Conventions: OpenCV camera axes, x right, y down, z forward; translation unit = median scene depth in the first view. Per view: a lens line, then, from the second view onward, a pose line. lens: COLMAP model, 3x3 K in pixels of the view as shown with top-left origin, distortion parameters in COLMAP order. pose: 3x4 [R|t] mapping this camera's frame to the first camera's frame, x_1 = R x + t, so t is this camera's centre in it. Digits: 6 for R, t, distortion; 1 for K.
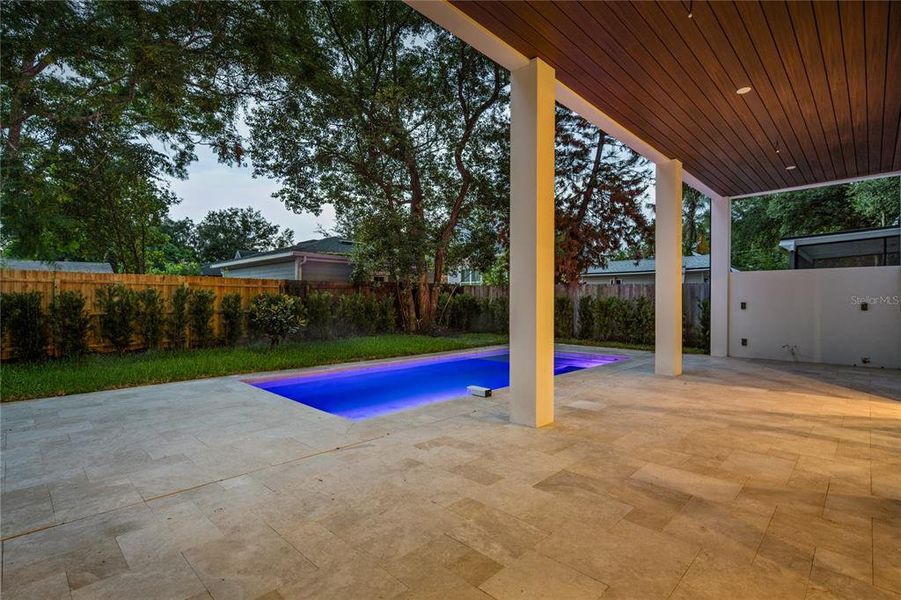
lens RADIAL K [[427.3, 0, 449.5], [0, 427.3, 303.1], [0, 0, 1]] dist [-0.002400, 0.000300]
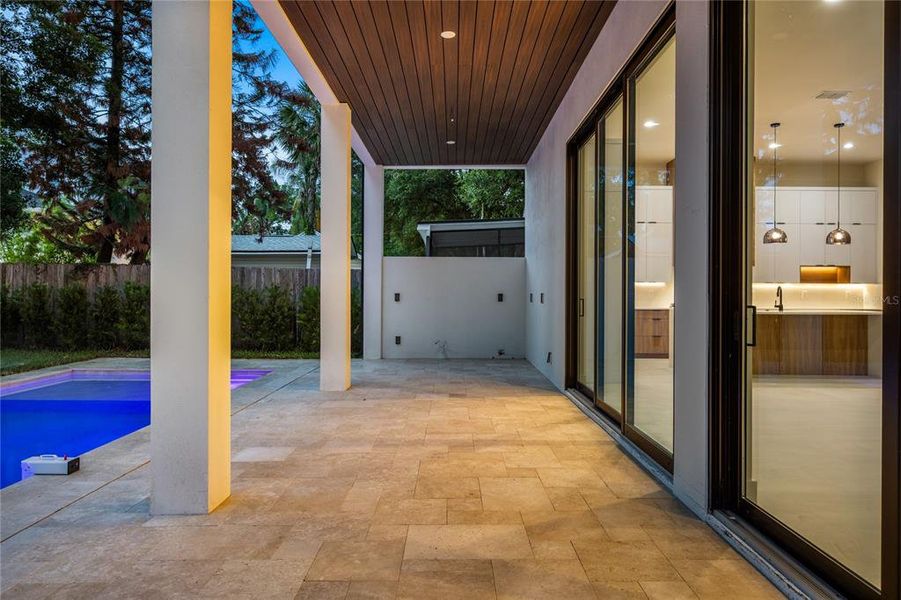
lens RADIAL K [[588.8, 0, 448.0], [0, 588.8, 293.9], [0, 0, 1]] dist [-0.008653, 0.005479]
pose [[0.716760, -0.001184, 0.697319, -0.039277], [0.001969, 0.999998, -0.000326, 0.000331], [-0.697317, 0.001607, 0.716761, 0.075748]]
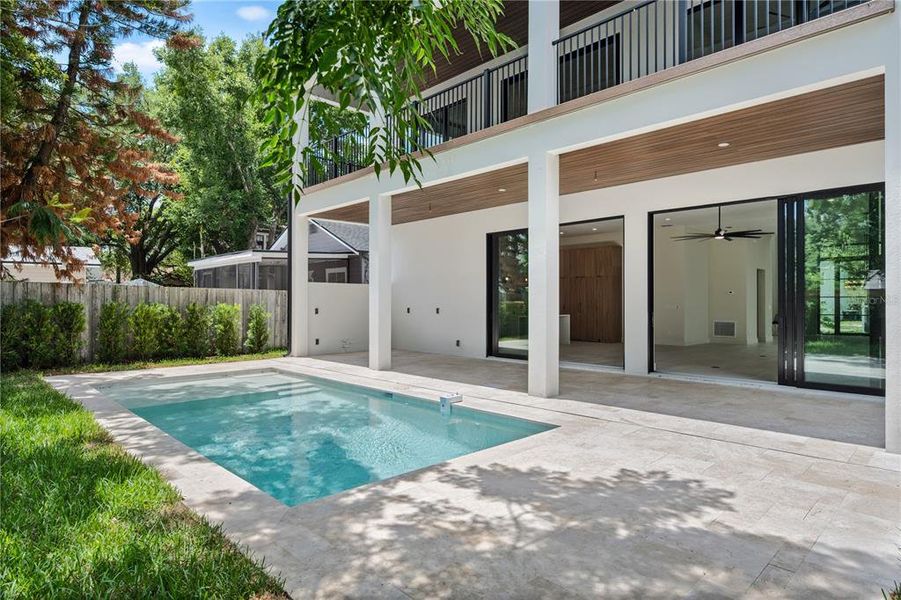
lens RADIAL K [[503.1, 0, 459.4], [0, 503.1, 297.1], [0, 0, 1]] dist [-0.003498, -0.000401]
pose [[0.016890, 0.010552, 0.999802, -0.547366], [0.007054, 0.999918, -0.010672, -0.011422], [-0.999832, 0.007233, 0.016814, 0.456728]]
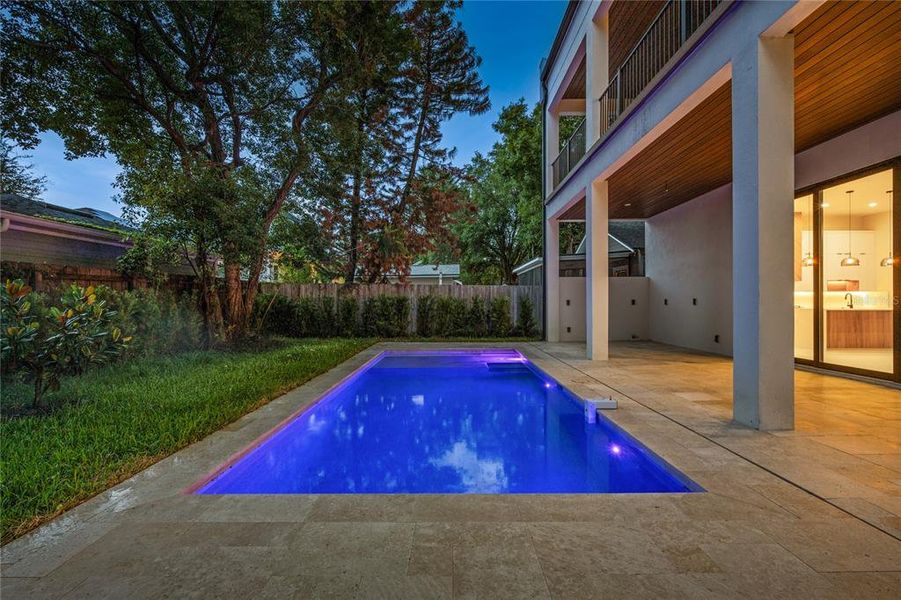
lens RADIAL K [[376.6, 0, 448.5], [0, 376.6, 305.8], [0, 0, 1]] dist [0.002974, -0.000936]
pose [[0.714568, -0.014219, 0.699421, -0.321733], [0.011130, 0.999898, 0.008957, 0.001274], [-0.699477, 0.001384, 0.714654, 0.326975]]
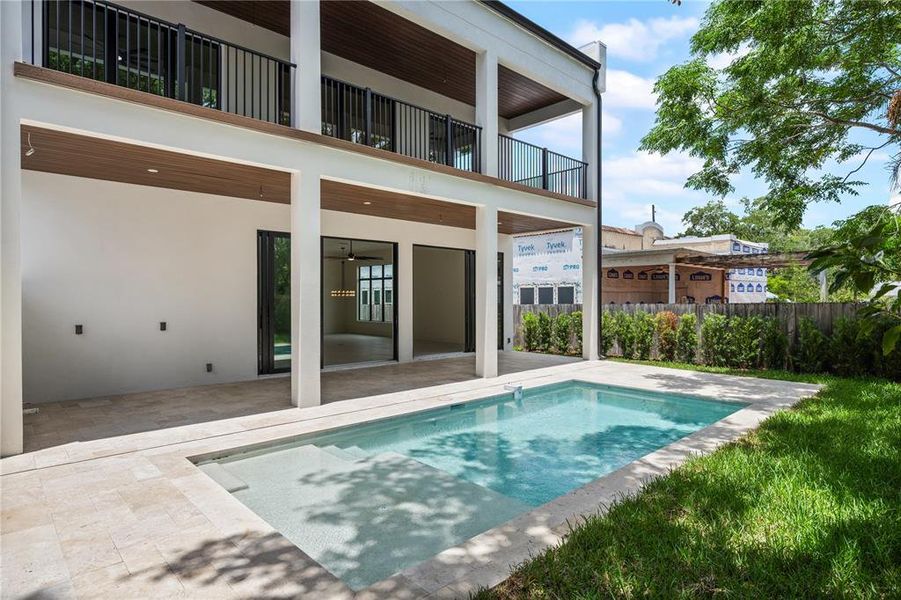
lens RADIAL K [[503.1, 0, 459.9], [0, 503.1, 302.4], [0, 0, 1]] dist [-0.003498, -0.000401]
pose [[-0.999723, -0.008320, 0.021995, 0.147635], [-0.007764, 0.999651, 0.025251, -0.050493], [-0.022197, 0.025074, -0.999439, 1.278672]]
